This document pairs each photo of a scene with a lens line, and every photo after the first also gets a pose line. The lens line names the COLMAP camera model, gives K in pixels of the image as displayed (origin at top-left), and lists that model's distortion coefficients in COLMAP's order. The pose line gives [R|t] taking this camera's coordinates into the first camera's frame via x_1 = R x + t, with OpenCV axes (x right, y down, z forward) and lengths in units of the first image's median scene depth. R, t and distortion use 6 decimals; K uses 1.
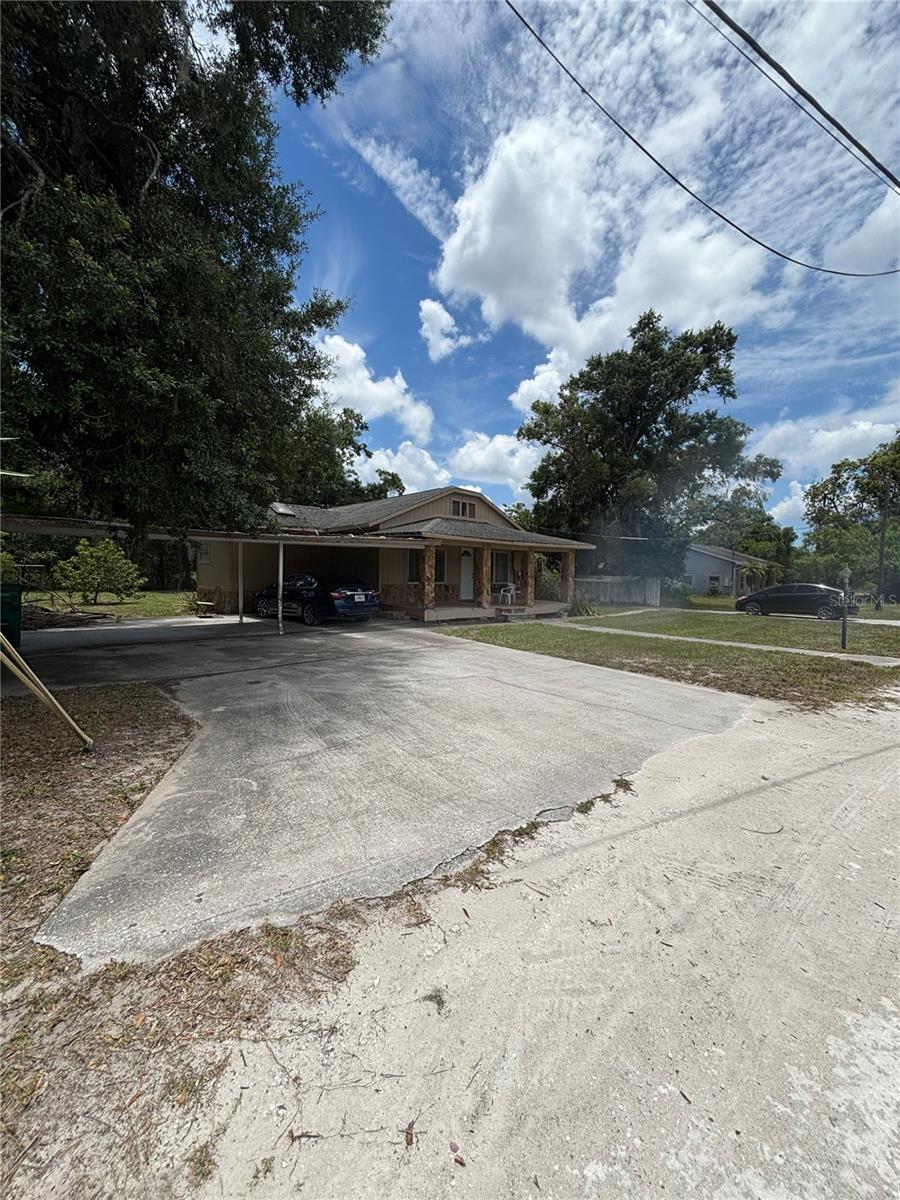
lens RADIAL K [[482.3, 0, 451.9], [0, 482.3, 603.5], [0, 0, 1]] dist [-0.001288, 0.000918]
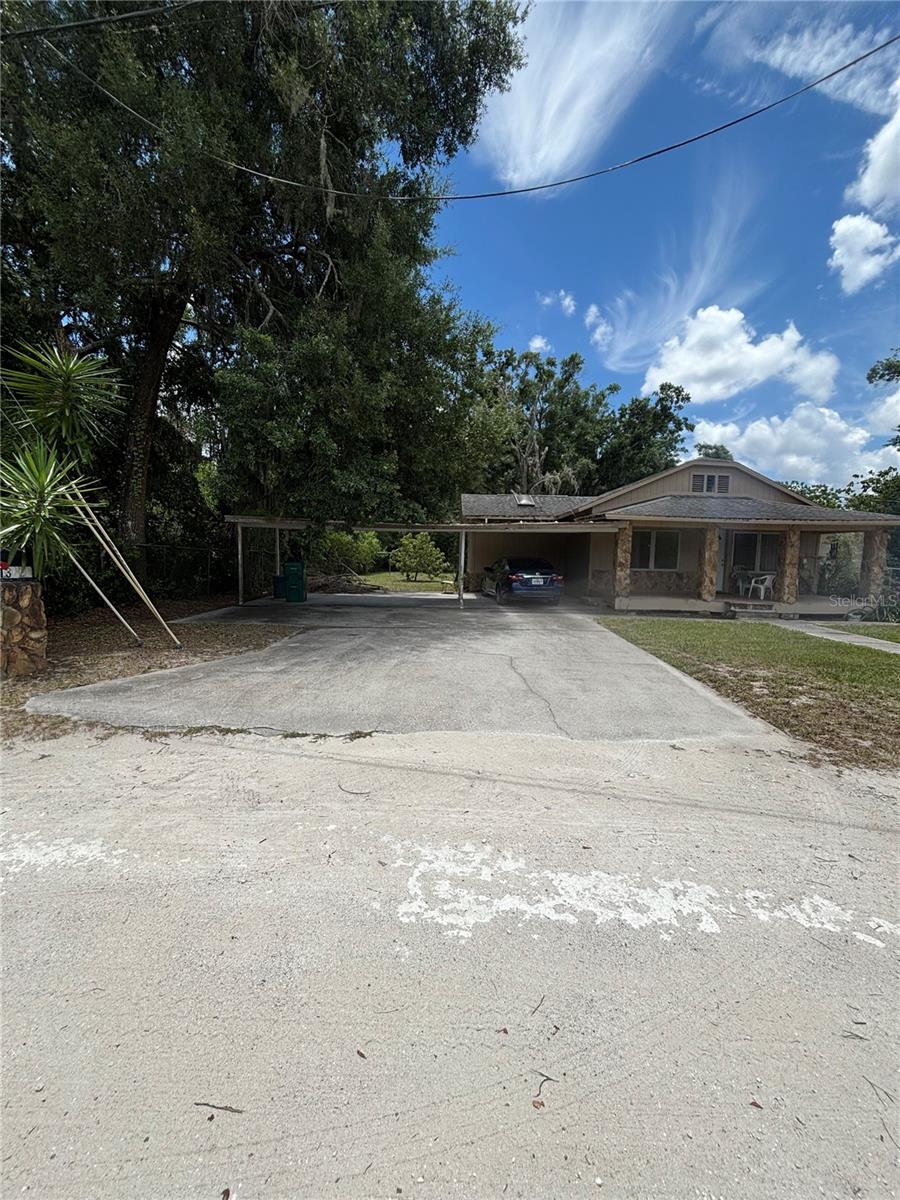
lens RADIAL K [[482.3, 0, 443.4], [0, 482.3, 596.6], [0, 0, 1]] dist [-0.001288, 0.000918]
pose [[0.757702, 0.056495, -0.650151, 1.070511], [-0.050580, 0.998333, 0.027803, 0.010009], [0.650638, 0.011818, 0.759296, 0.241647]]
